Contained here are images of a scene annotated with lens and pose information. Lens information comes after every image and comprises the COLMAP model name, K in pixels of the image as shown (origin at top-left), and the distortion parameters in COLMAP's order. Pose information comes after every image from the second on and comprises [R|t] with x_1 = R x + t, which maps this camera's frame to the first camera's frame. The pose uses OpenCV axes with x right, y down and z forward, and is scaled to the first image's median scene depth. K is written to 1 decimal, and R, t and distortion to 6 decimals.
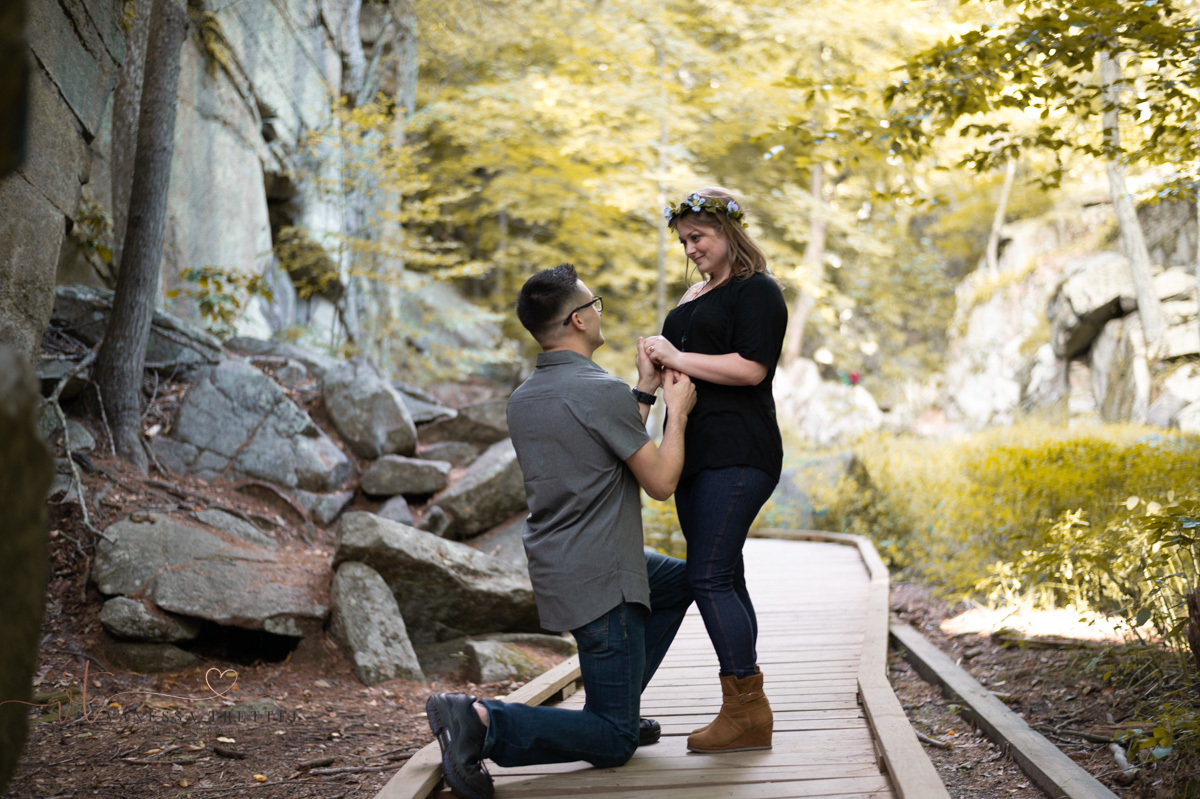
lens RADIAL K [[1728.9, 0, 620.2], [0, 1728.9, 395.3], [0, 0, 1]] dist [0.015911, 0.021399]
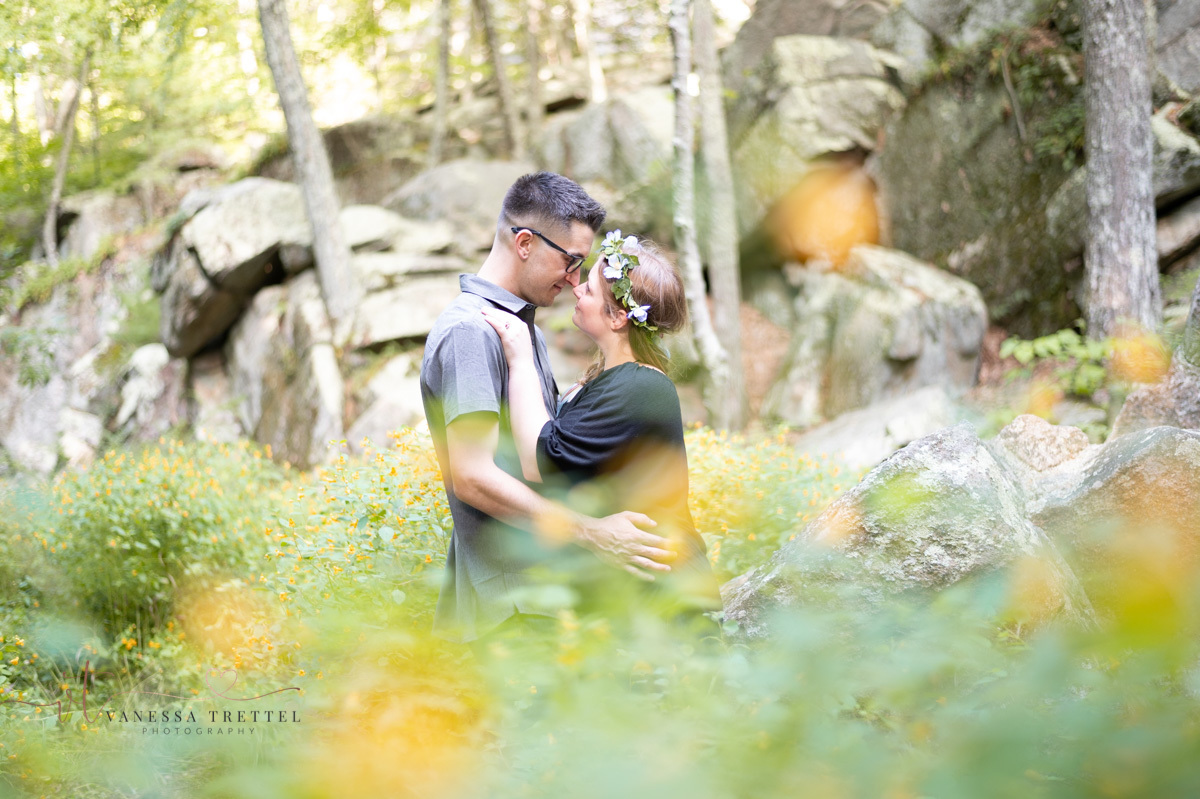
lens RADIAL K [[1732.6, 0, 605.7], [0, 1732.6, 394.8], [0, 0, 1]] dist [0.022079, -0.022914]
pose [[0.866300, -0.021672, 0.499054, 0.329681], [0.037995, 0.999023, -0.022572, 0.040488], [-0.498077, 0.038516, 0.866277, 1.604638]]
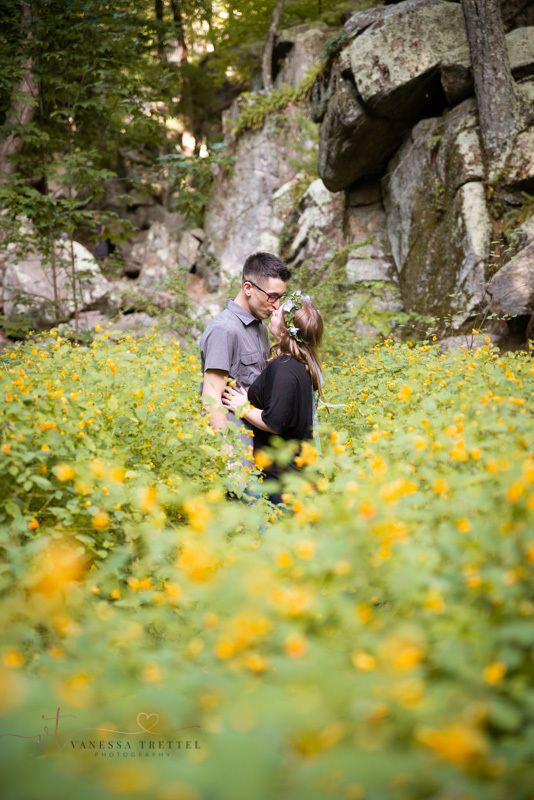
lens RADIAL K [[1491.1, 0, 267.0], [0, 1491.1, 400.0], [0, 0, 1]] dist [0.195955, -0.115429]
pose [[0.983680, -0.002936, 0.179903, 0.548326], [-0.014056, 0.995557, 0.093102, 0.010780], [-0.179378, -0.094111, 0.979269, 1.962001]]
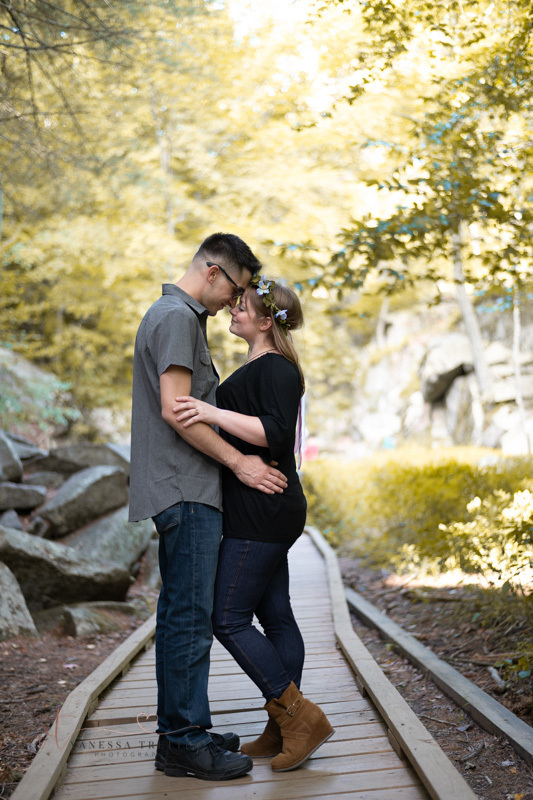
lens RADIAL K [[1152.6, 0, 266.5], [0, 1152.6, 400.0], [0, 0, 1]] dist [0.015911, 0.021399]
pose [[0.993292, -0.008378, 0.115327, -0.023835], [0.010816, 0.999731, -0.020531, -0.014740], [-0.115124, 0.021641, 0.993115, -0.023020]]
